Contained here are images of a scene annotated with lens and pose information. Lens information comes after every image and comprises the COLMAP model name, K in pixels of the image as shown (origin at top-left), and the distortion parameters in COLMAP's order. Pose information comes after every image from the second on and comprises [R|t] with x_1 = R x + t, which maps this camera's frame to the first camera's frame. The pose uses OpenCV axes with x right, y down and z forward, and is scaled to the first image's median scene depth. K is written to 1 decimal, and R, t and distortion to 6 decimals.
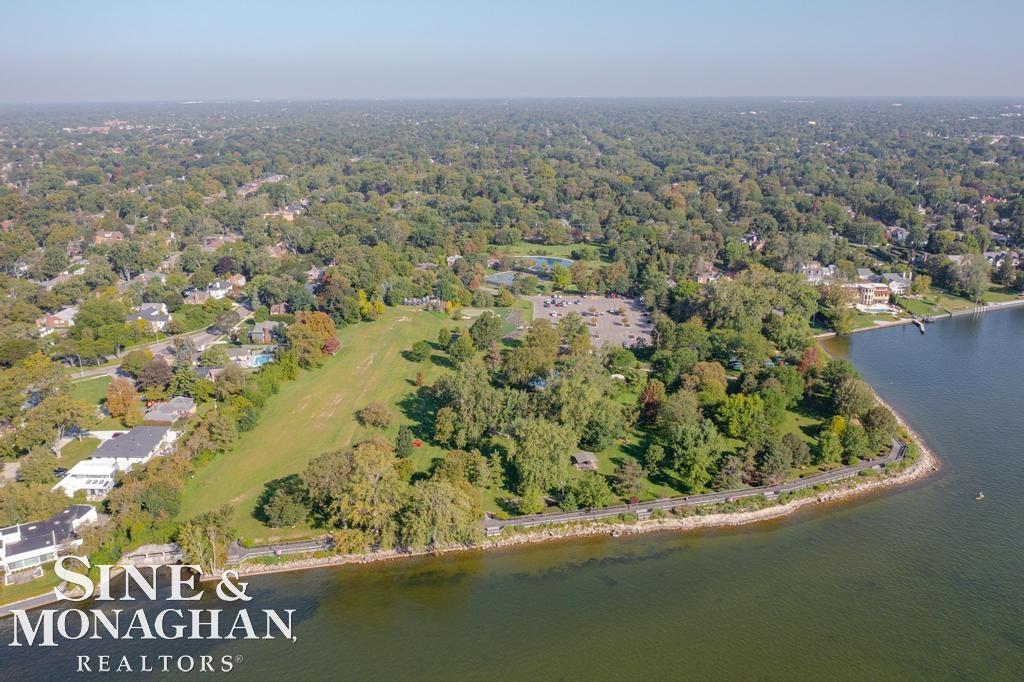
lens RADIAL K [[936.9, 0, 512.0], [0, 936.9, 341.0], [0, 0, 1]] dist [-0.004200, -0.004137]
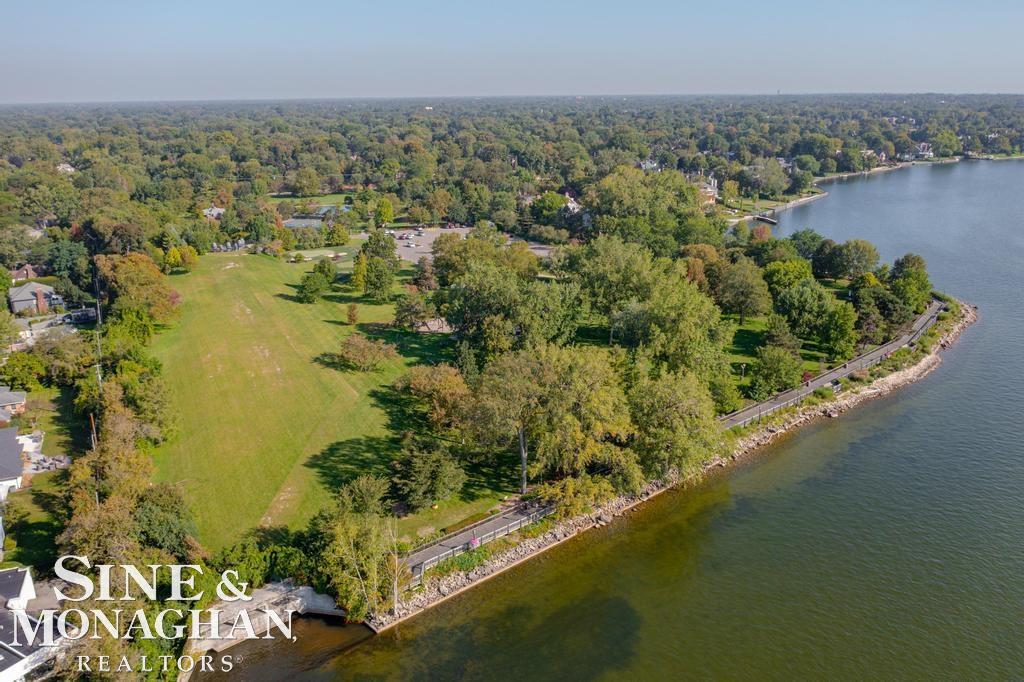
lens RADIAL K [[936.9, 0, 512.0], [0, 936.9, 341.0], [0, 0, 1]] dist [-0.004200, -0.004137]
pose [[0.842569, -0.141004, 0.519803, -0.485073], [0.176264, 0.984164, -0.018744, 0.124817], [-0.508929, 0.107416, 0.854080, 0.519112]]
